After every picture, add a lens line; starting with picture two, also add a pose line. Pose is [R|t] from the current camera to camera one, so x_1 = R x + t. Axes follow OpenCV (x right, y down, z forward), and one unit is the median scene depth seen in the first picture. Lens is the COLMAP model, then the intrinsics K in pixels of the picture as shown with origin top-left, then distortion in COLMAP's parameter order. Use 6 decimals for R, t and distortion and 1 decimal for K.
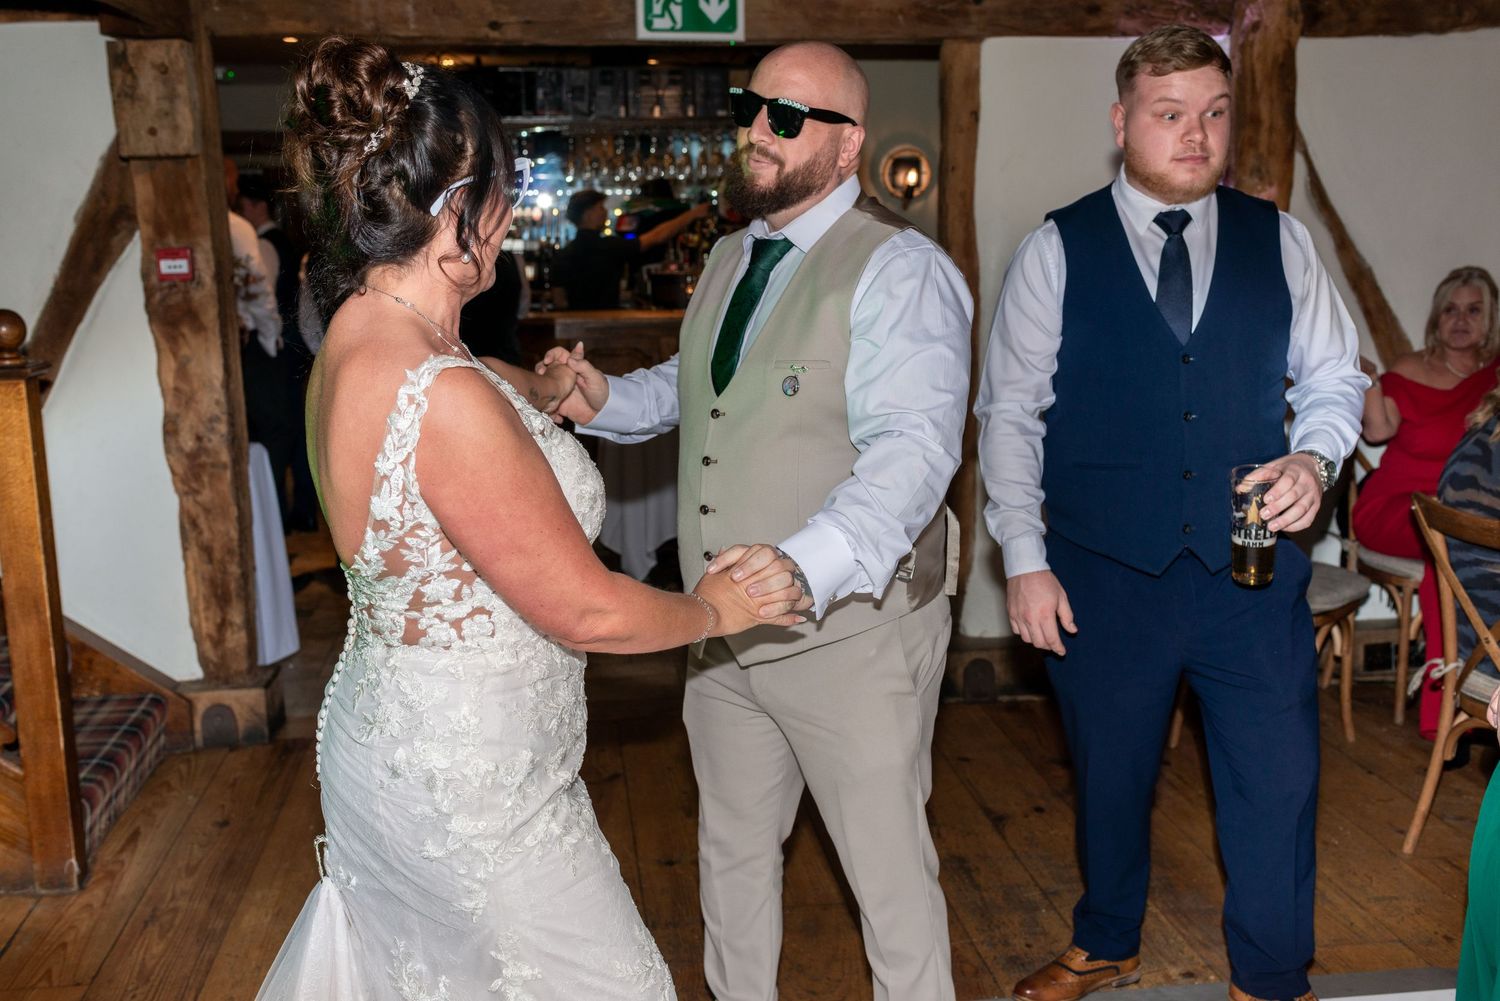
lens RADIAL K [[1447.9, 0, 753.5], [0, 1447.9, 501.7], [0, 0, 1]] dist [0.015849, 0.000000]
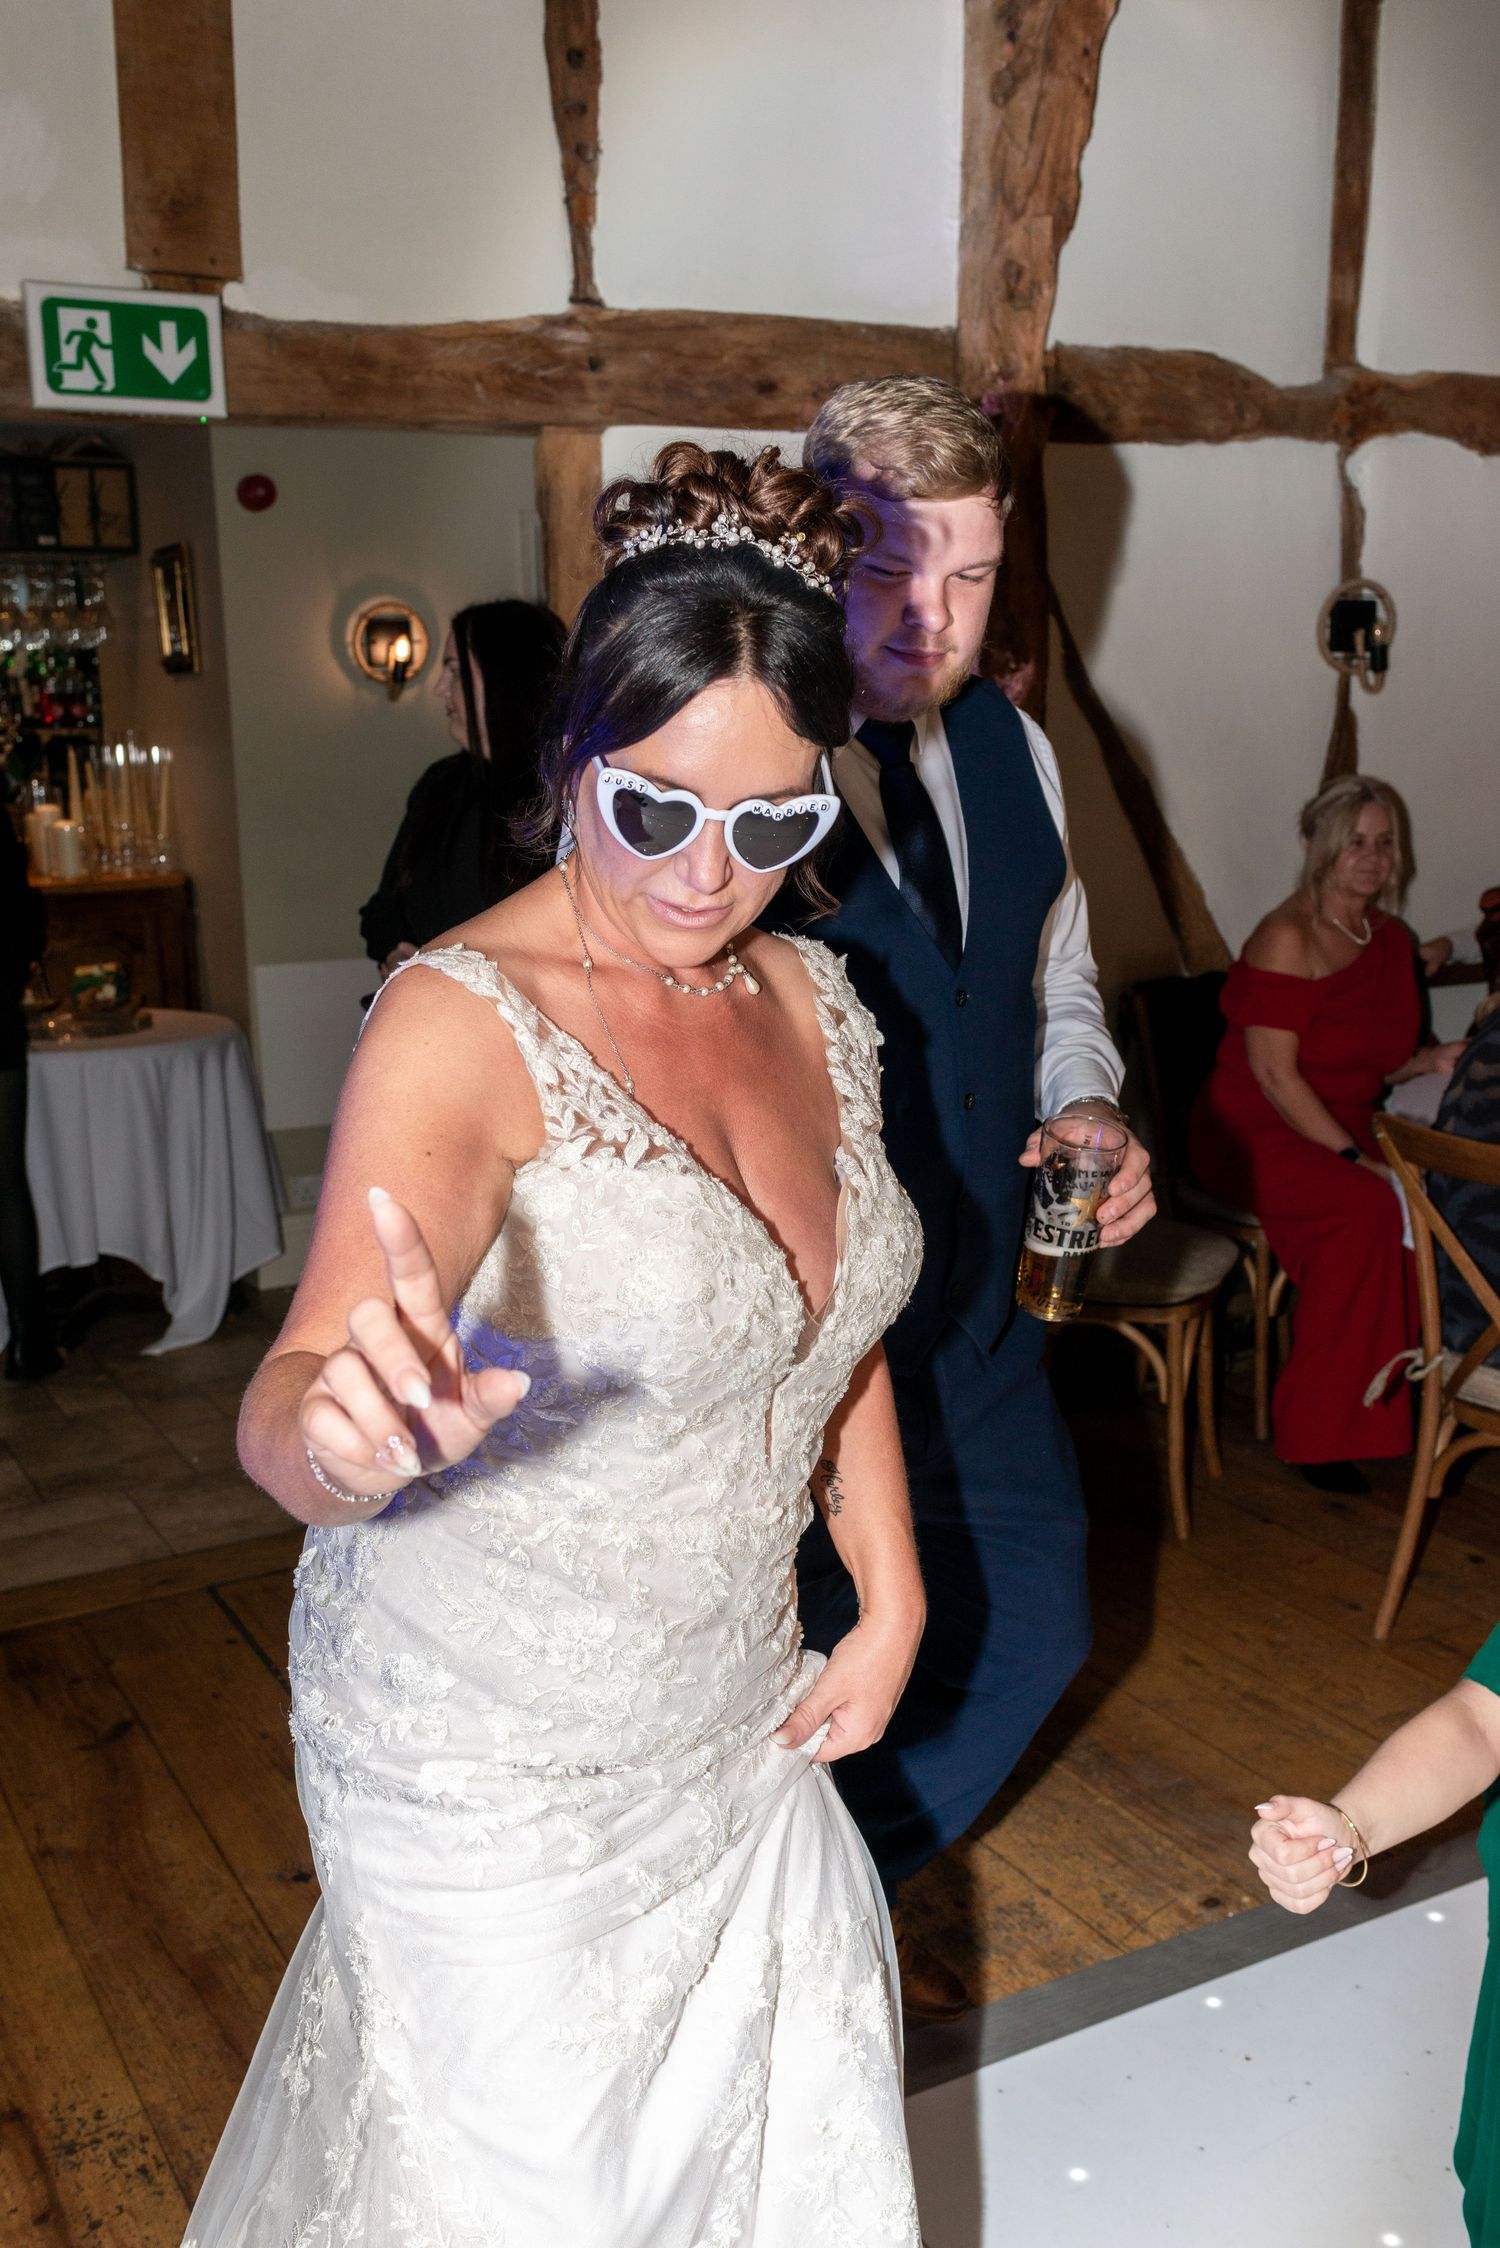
lens RADIAL K [[2169.9, 0, 751.6], [0, 2169.9, 1114.3], [0, 0, 1]] dist [0.015849, 0.000000]
pose [[0.932153, -0.079550, 0.353218, -0.134840], [0.082020, 0.996599, 0.007997, -0.029196], [-0.352653, 0.021517, 0.935507, 0.116520]]
